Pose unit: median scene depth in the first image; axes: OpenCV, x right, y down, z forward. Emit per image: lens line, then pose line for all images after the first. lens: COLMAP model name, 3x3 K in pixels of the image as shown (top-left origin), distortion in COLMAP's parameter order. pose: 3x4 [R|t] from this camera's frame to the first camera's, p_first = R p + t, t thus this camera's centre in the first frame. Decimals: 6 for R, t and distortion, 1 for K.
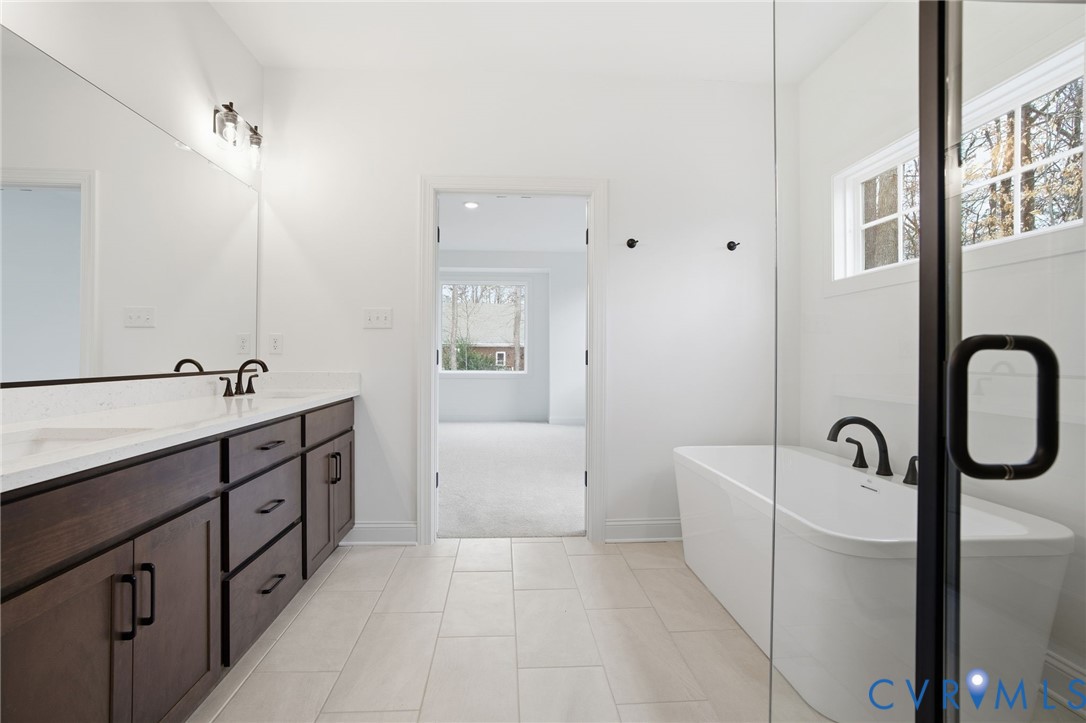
lens RADIAL K [[619.6, 0, 542.0], [0, 619.6, 360.2], [0, 0, 1]] dist [-0.018618, 0.019810]
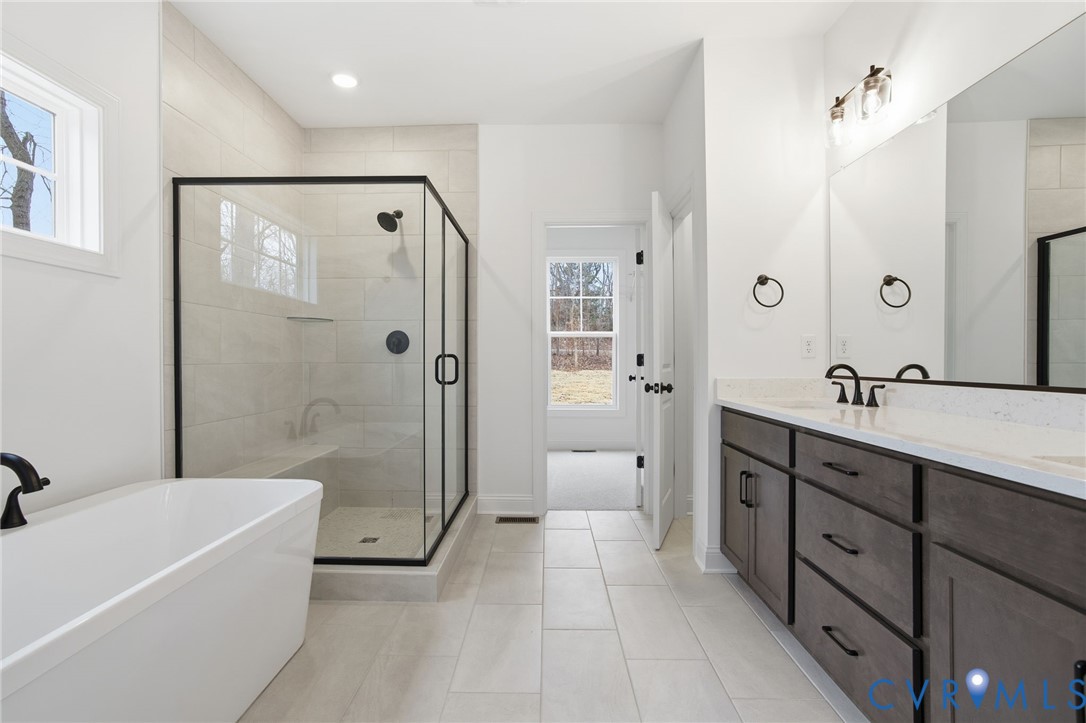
lens RADIAL K [[508.8, 0, 534.7], [0, 508.8, 363.3], [0, 0, 1]] dist [-0.003303, 0.006073]
pose [[-0.996090, -0.005215, 0.088193, -0.095383], [-0.004556, 0.999960, 0.007683, -0.005973], [-0.088229, 0.007251, -0.996074, 1.750857]]
